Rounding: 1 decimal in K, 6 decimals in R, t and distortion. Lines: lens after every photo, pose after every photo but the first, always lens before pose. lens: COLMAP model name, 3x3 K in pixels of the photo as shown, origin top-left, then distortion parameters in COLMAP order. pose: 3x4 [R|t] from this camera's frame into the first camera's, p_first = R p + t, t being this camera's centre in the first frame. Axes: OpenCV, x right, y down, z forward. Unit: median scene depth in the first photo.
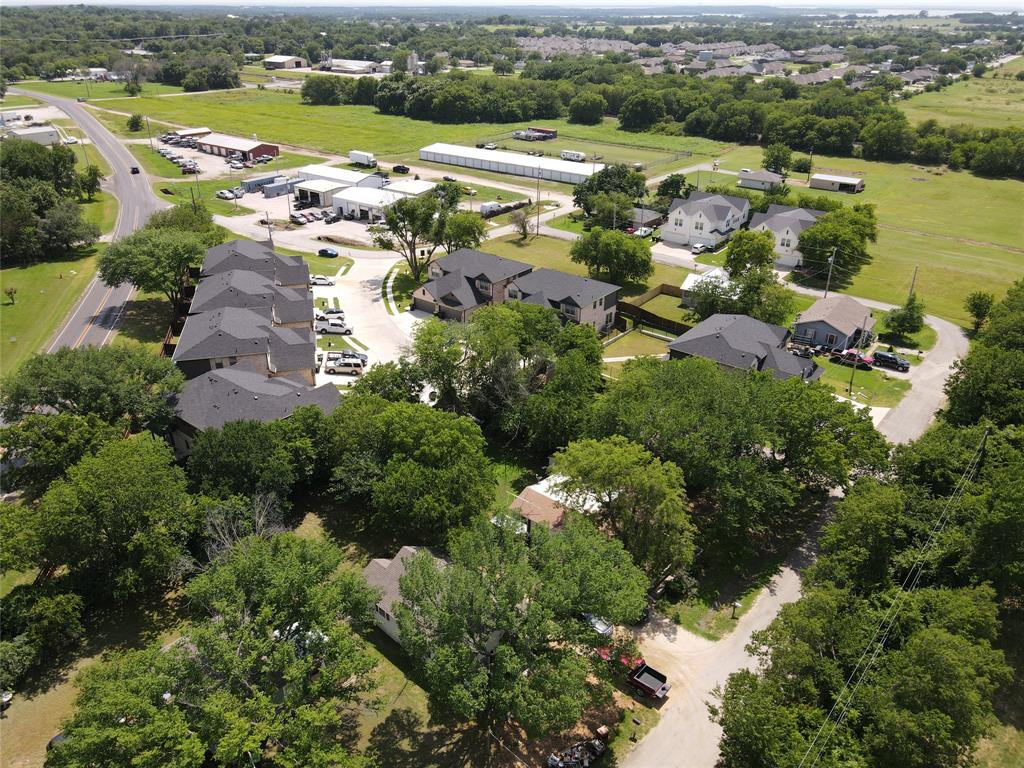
lens RADIAL K [[743.5, 0, 512.3], [0, 743.5, 384.2], [0, 0, 1]] dist [-0.004910, 0.003298]
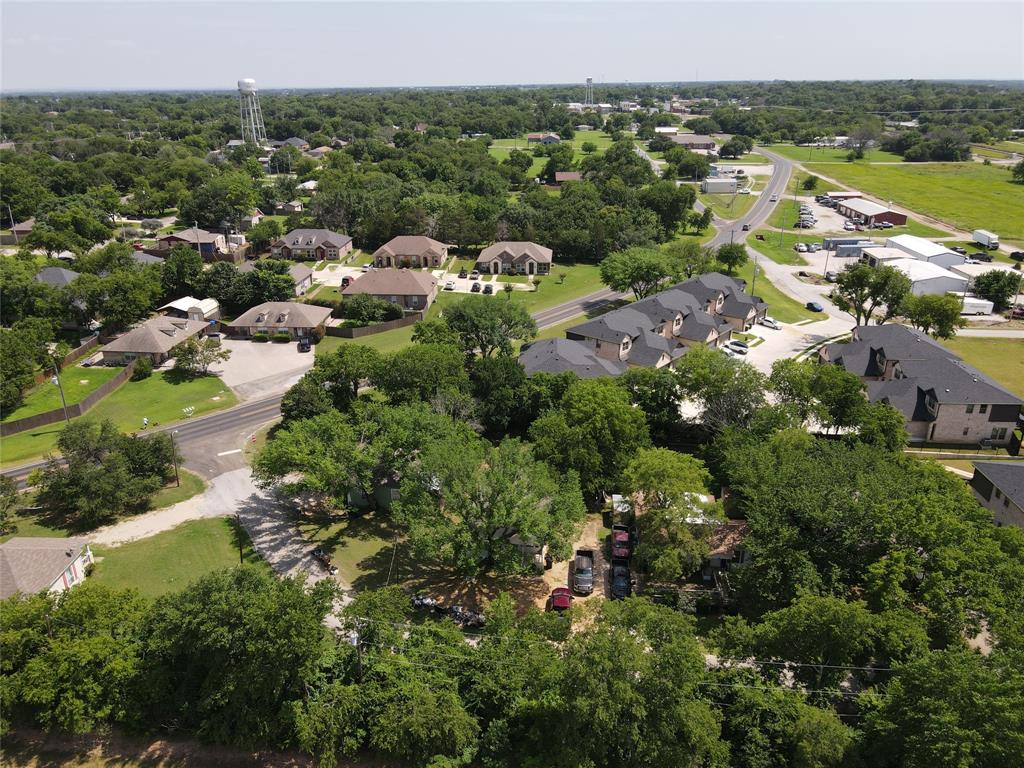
lens RADIAL K [[743.5, 0, 512.3], [0, 743.5, 384.0], [0, 0, 1]] dist [-0.004910, 0.003298]
pose [[0.579836, 0.291810, -0.760682, 0.208545], [-0.354396, 0.931038, 0.087019, -0.008831], [0.733616, 0.219126, 0.643266, 0.017794]]
